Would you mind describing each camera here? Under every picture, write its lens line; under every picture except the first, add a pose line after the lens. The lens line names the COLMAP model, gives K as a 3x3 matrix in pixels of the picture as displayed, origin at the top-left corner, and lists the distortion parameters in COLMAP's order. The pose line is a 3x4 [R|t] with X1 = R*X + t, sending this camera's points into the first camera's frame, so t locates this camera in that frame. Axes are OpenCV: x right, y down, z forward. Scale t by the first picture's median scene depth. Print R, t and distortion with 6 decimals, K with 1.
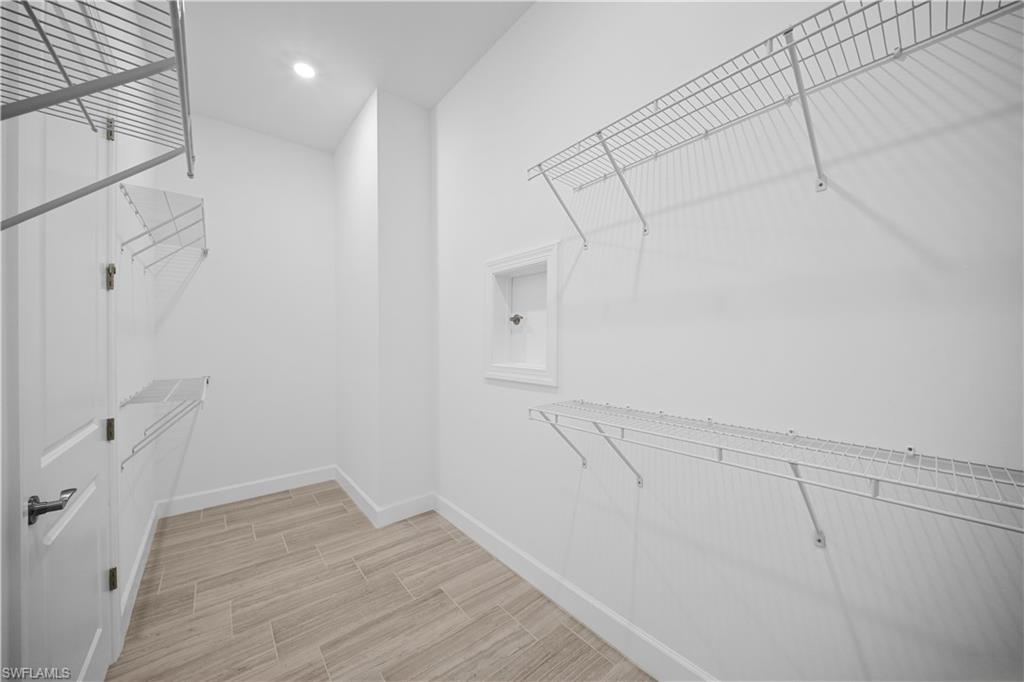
lens RADIAL K [[354.6, 0, 512.0], [0, 354.6, 341.0], [0, 0, 1]] dist [0.000969, -0.000267]
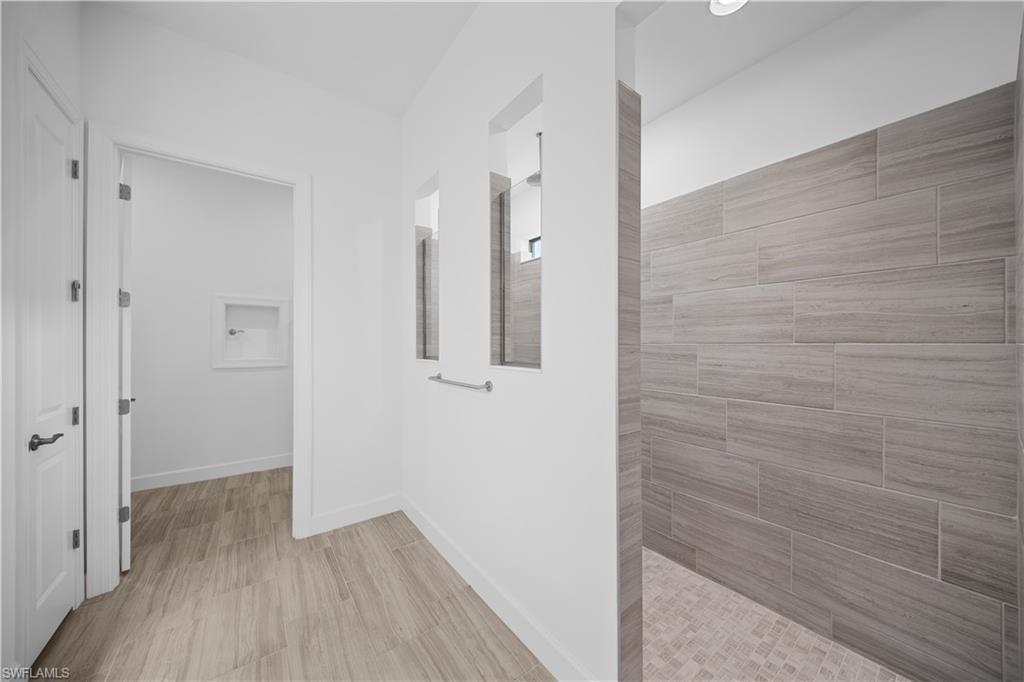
lens RADIAL K [[356.8, 0, 511.3], [0, 356.8, 344.2], [0, 0, 1]] dist [0.006528, -0.004443]
pose [[0.062045, 0.005055, 0.998061, -1.616250], [0.002883, 0.999982, -0.005244, 0.009094], [-0.998069, 0.003203, 0.062029, -0.410619]]
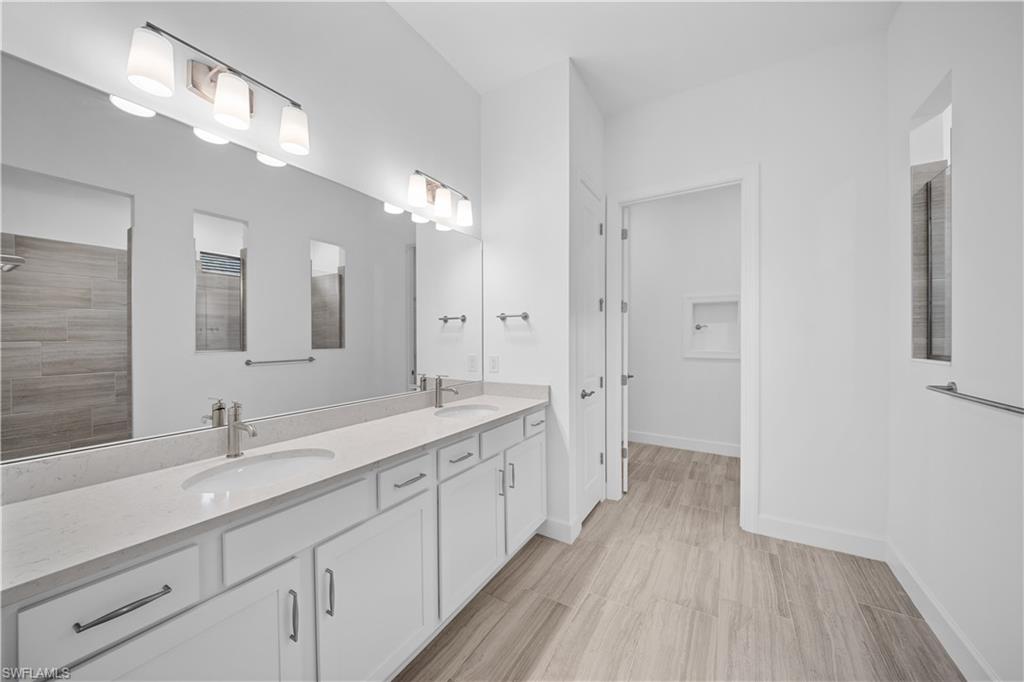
lens RADIAL K [[354.6, 0, 512.0], [0, 354.6, 341.0], [0, 0, 1]] dist [0.000969, -0.000267]
pose [[0.946486, 0.002057, 0.322738, -1.597655], [-0.003118, 0.999991, 0.002770, 0.011785], [-0.322729, -0.003629, 0.946484, -0.494266]]
